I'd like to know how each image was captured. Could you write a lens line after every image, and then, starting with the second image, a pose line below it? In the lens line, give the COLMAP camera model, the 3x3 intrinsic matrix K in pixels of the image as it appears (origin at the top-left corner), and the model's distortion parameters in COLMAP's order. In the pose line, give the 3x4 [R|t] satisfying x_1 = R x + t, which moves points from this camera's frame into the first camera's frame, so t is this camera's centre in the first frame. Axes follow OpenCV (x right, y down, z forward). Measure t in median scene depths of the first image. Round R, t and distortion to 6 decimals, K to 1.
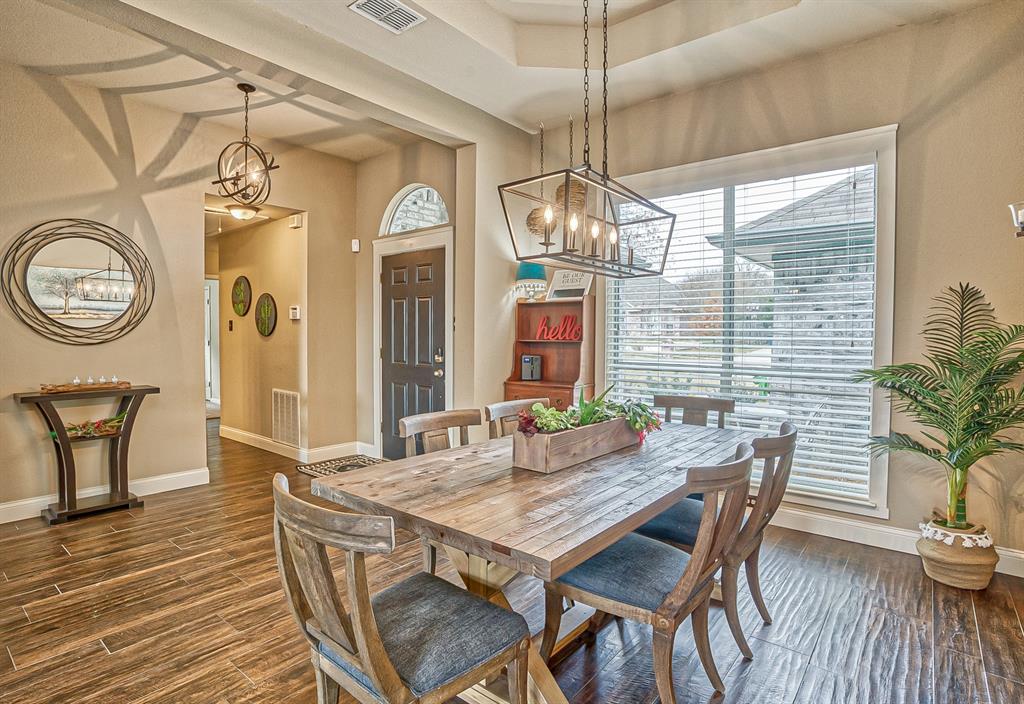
lens RADIAL K [[548.3, 0, 512.0], [0, 548.3, 352.0], [0, 0, 1]] dist [-0.025638, -0.000145]
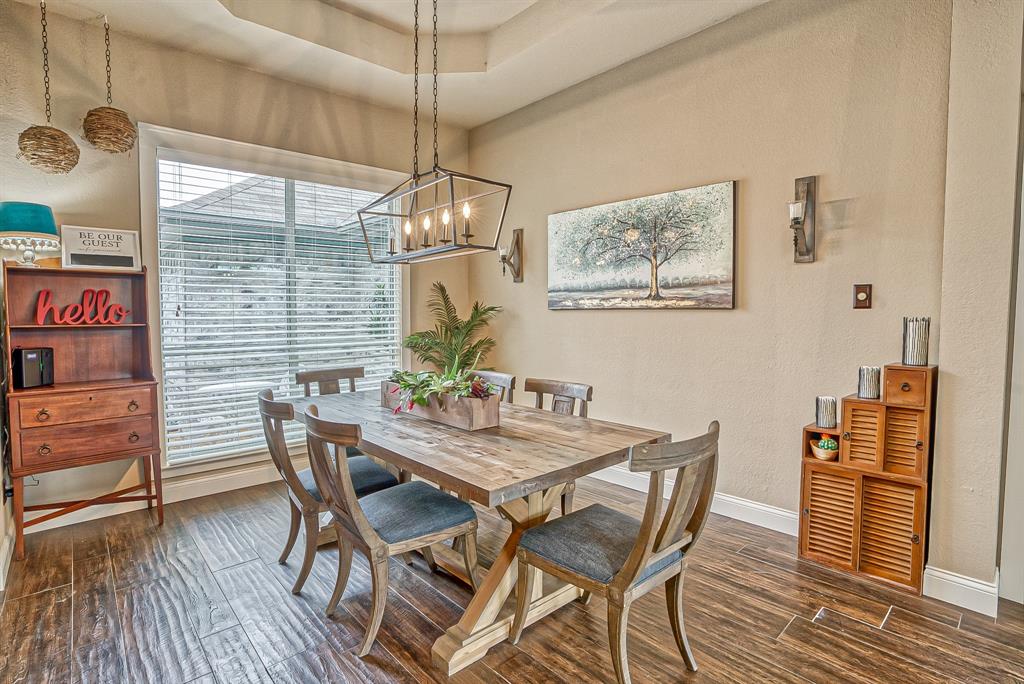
lens RADIAL K [[506.9, 0, 512.0], [0, 506.9, 342.0], [0, 0, 1]] dist [-0.078624, 0.039232]
pose [[0.140275, -0.062595, 0.988132, -0.466222], [0.037612, 0.997616, 0.057856, -0.014379], [-0.989398, 0.029050, 0.142295, 0.357898]]
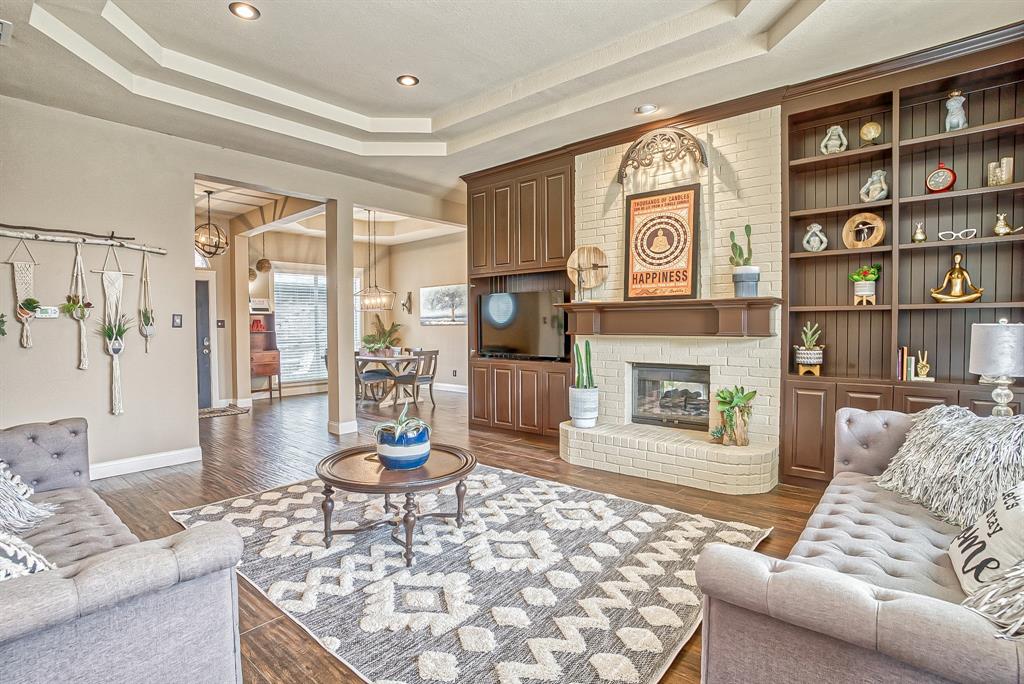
lens RADIAL K [[506.9, 0, 512.0], [0, 506.9, 342.0], [0, 0, 1]] dist [-0.078624, 0.039232]
pose [[0.019638, -0.038530, 0.999064, -1.842558], [0.044719, 0.998291, 0.037621, -0.008996], [-0.998807, 0.043938, 0.021328, -0.039644]]
